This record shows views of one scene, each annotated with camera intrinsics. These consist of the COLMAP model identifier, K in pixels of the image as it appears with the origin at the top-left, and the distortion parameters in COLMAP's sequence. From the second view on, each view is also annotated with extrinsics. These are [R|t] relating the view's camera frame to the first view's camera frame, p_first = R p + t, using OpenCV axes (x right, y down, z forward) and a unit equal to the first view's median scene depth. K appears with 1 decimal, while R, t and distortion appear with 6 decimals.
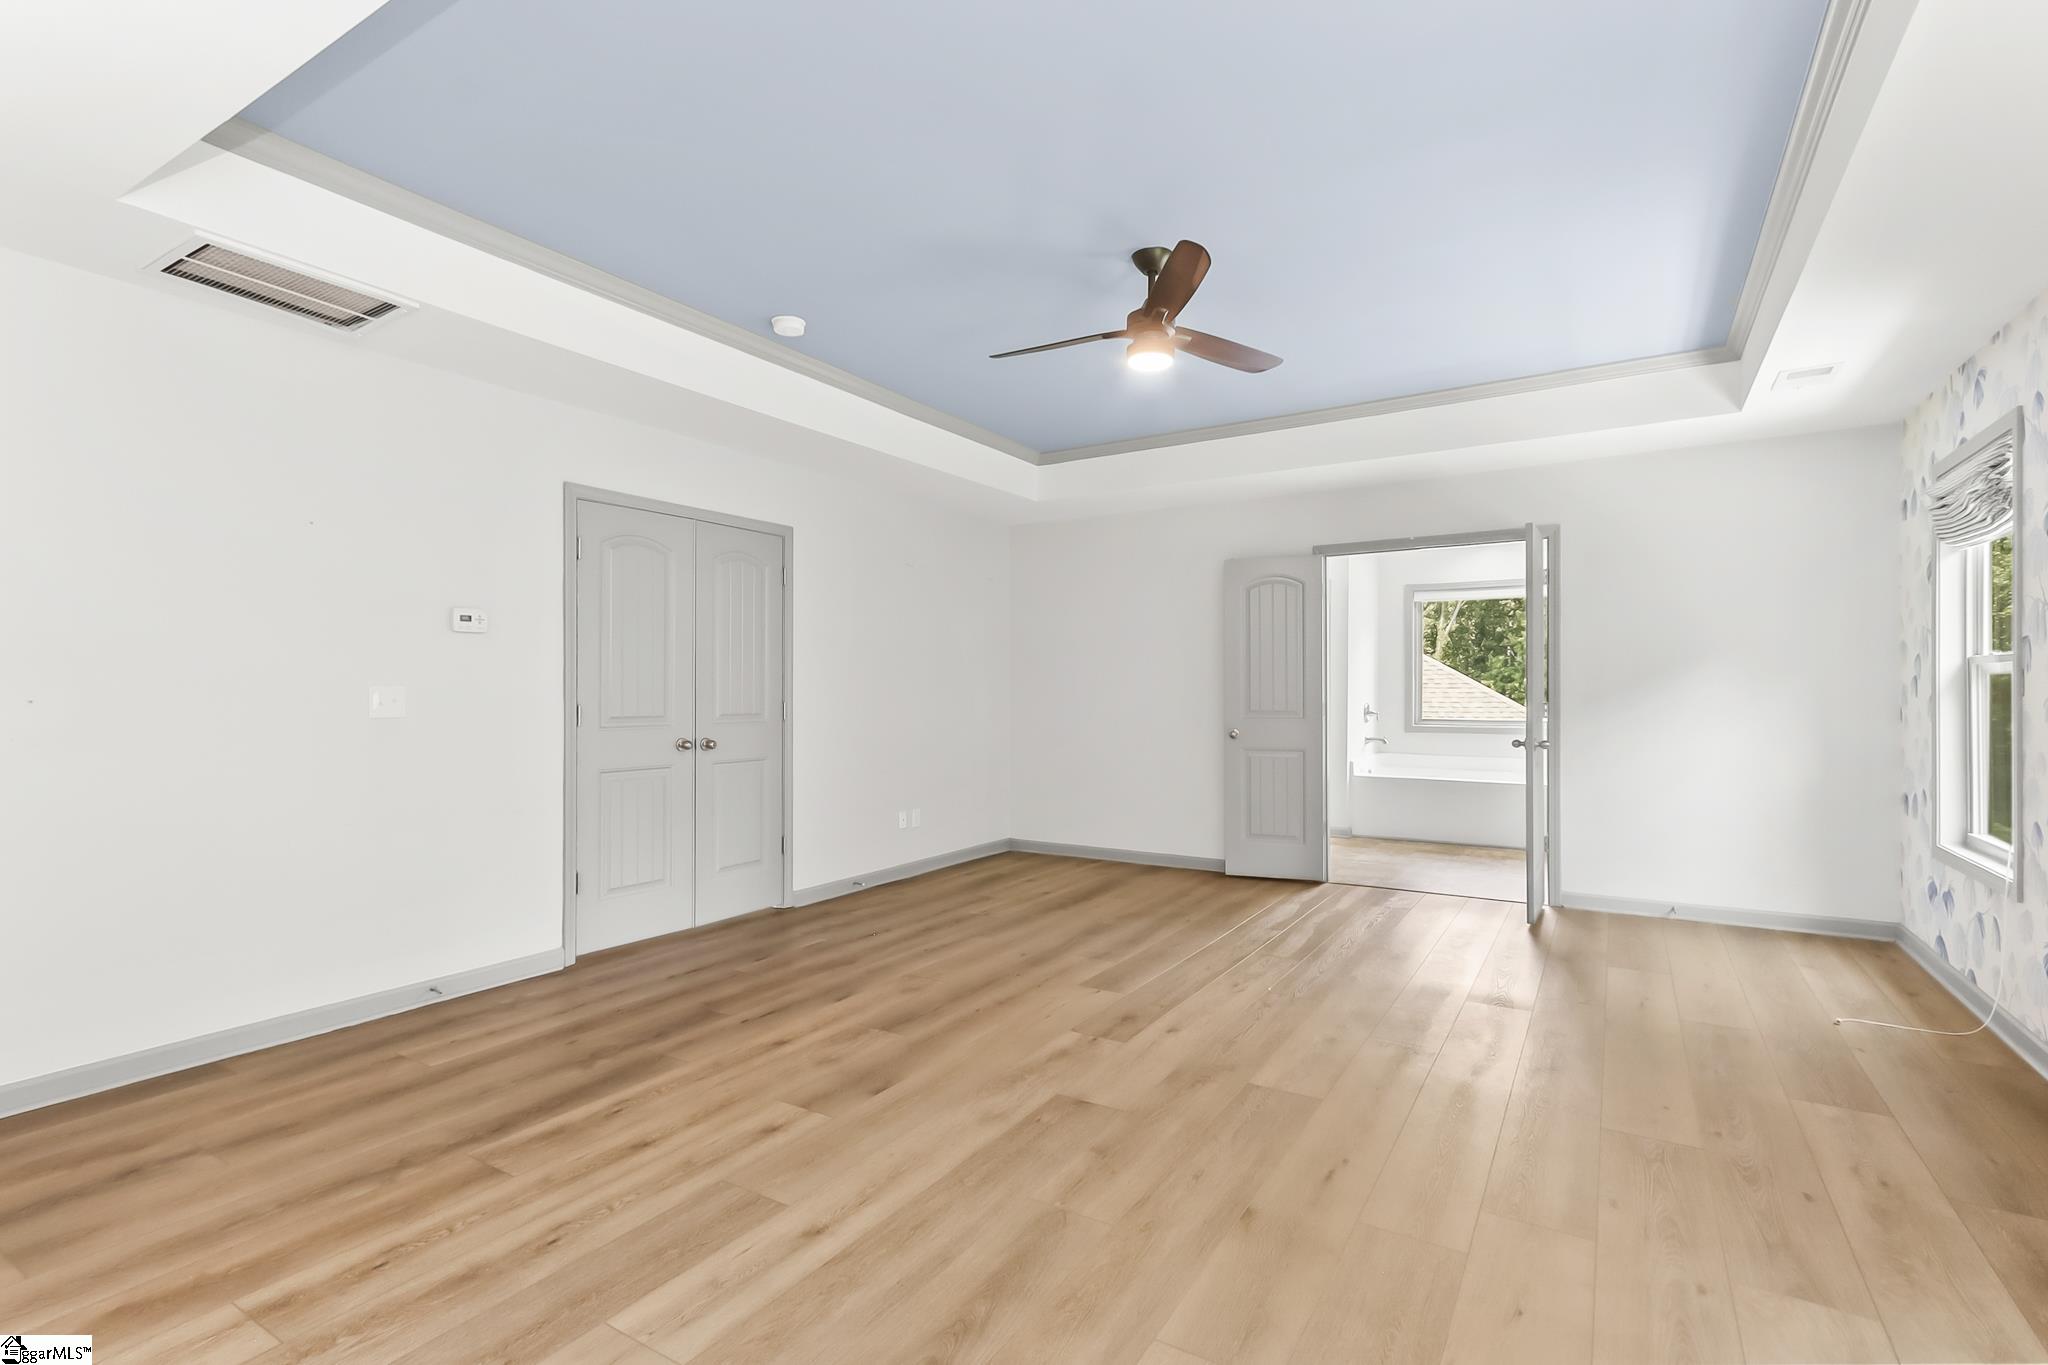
lens RADIAL K [[926.5, 0, 1024.0], [0, 926.5, 682.5], [0, 0, 1]] dist [-0.001144, 0.000183]
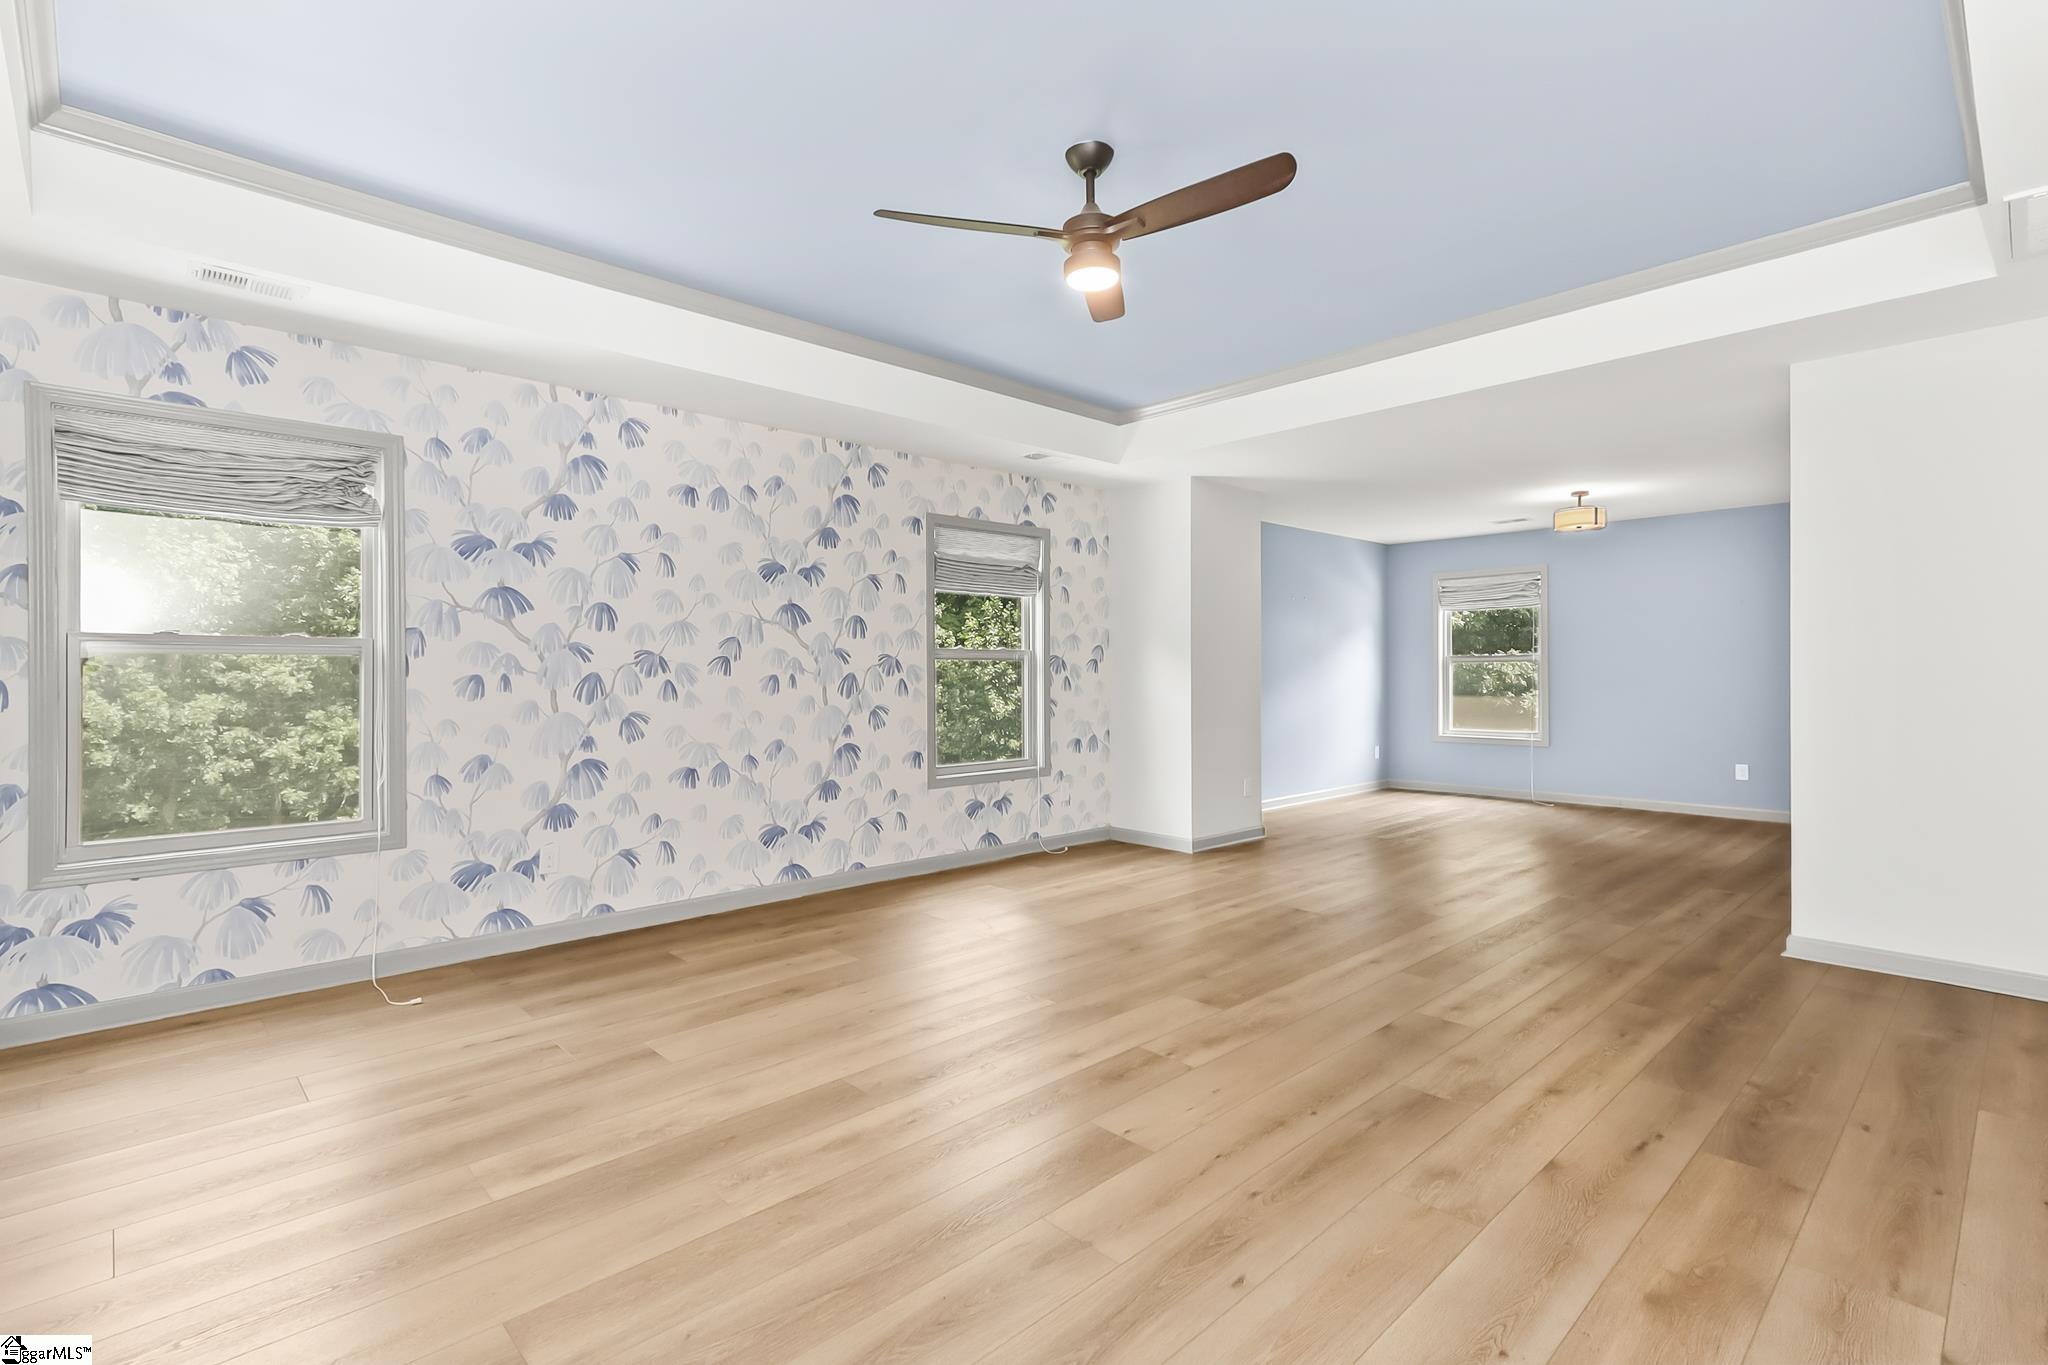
lens RADIAL K [[955.6, 0, 1023.5], [0, 955.6, 673.8], [0, 0, 1]] dist [-0.003510, -0.001104]
pose [[-0.965974, 0.002663, 0.258624, -0.024832], [0.001039, 0.999979, -0.006417, 0.020277], [-0.258635, -0.005930, -0.965957, 1.738422]]
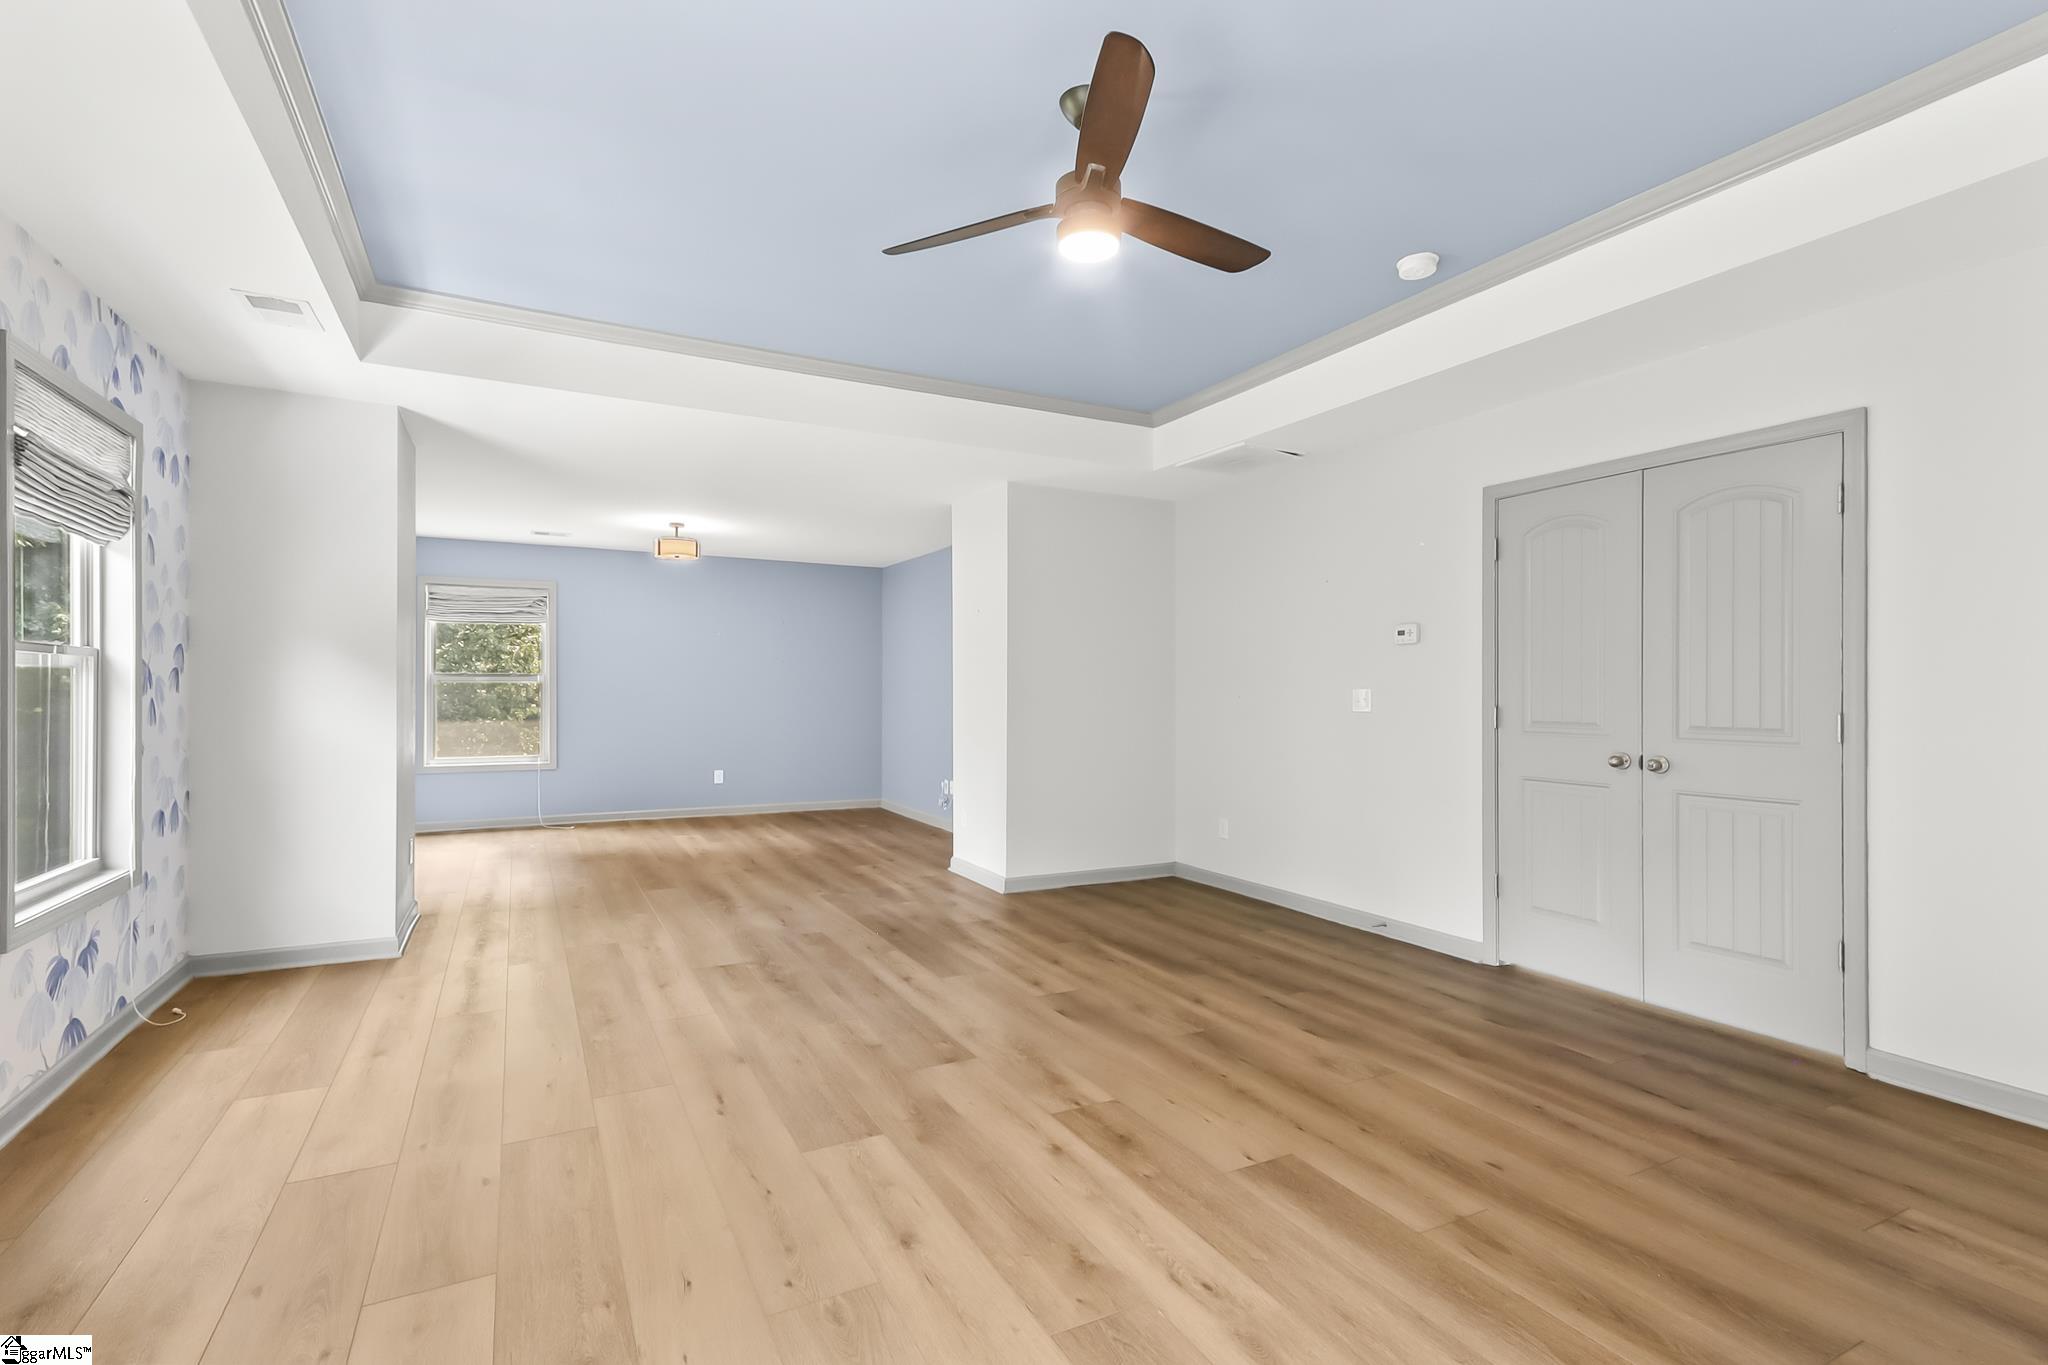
lens RADIAL K [[946.1, 0, 1022.9], [0, 946.1, 692.5], [0, 0, 1]] dist [0.002684, 0.000102]
pose [[-0.498066, -0.002218, -0.867136, 0.761804], [0.002353, 0.999990, -0.003909, 0.013439], [0.867136, -0.003987, -0.498056, 1.246252]]
